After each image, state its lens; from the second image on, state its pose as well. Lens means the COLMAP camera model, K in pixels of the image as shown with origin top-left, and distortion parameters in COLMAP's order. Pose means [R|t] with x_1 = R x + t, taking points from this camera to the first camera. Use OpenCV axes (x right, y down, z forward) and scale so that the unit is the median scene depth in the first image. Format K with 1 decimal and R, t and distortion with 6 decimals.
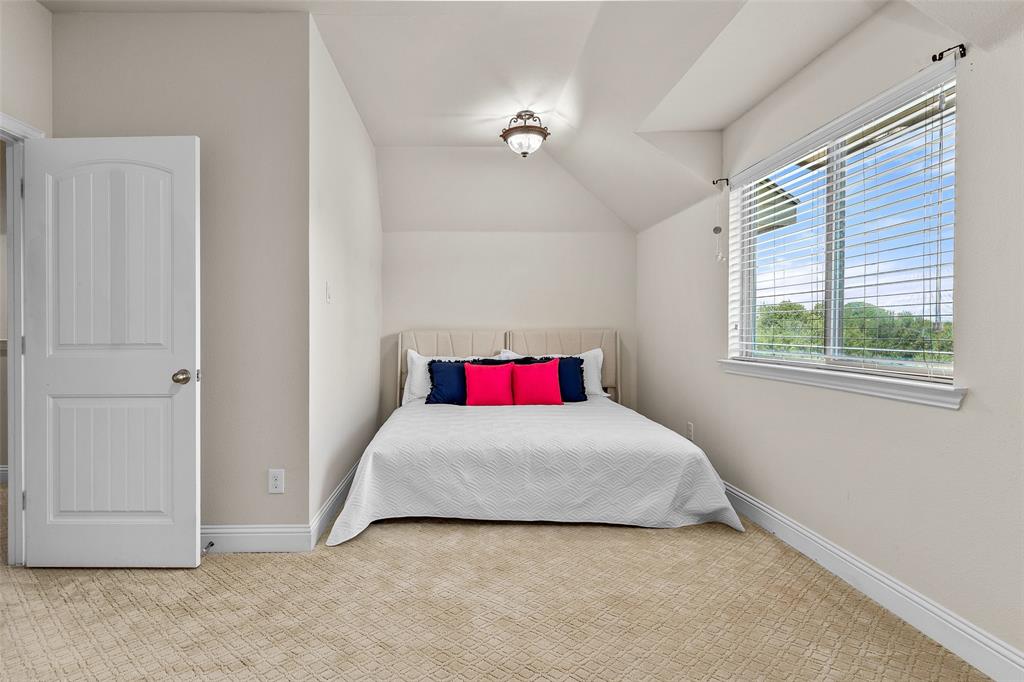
lens RADIAL K [[522.7, 0, 512.0], [0, 522.7, 341.0], [0, 0, 1]] dist [-0.000600, 0.000041]
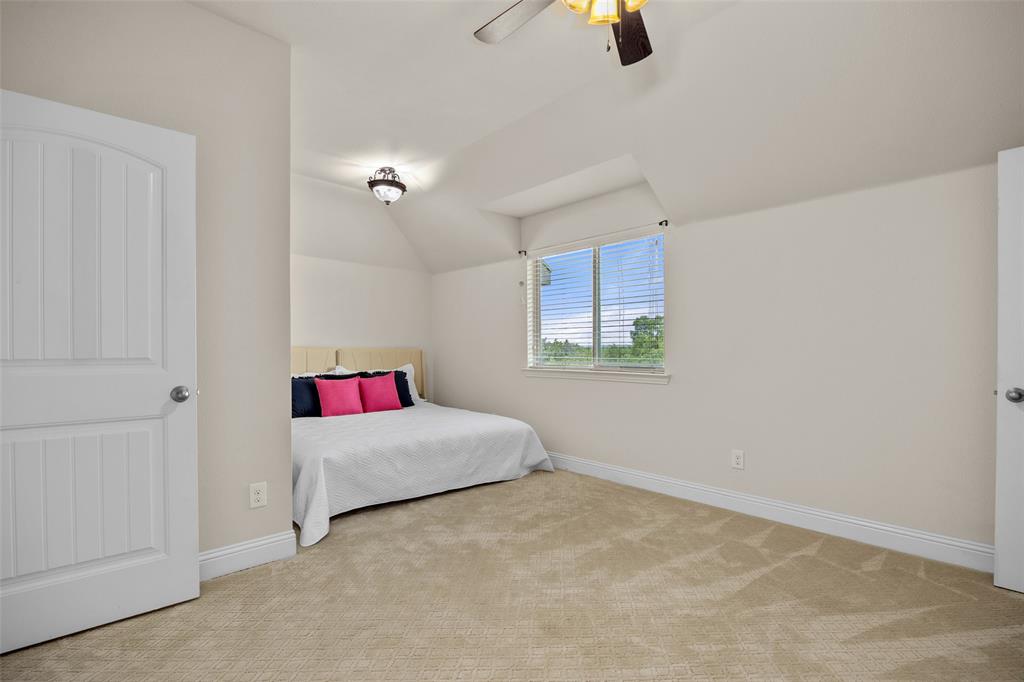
lens RADIAL K [[501.3, 0, 513.1], [0, 501.3, 363.7], [0, 0, 1]] dist [-0.017825, 0.000100]
pose [[0.708358, -0.012566, 0.705742, -0.719878], [0.012995, 0.999904, 0.004761, 0.016334], [-0.705734, 0.005799, 0.708453, -0.024682]]
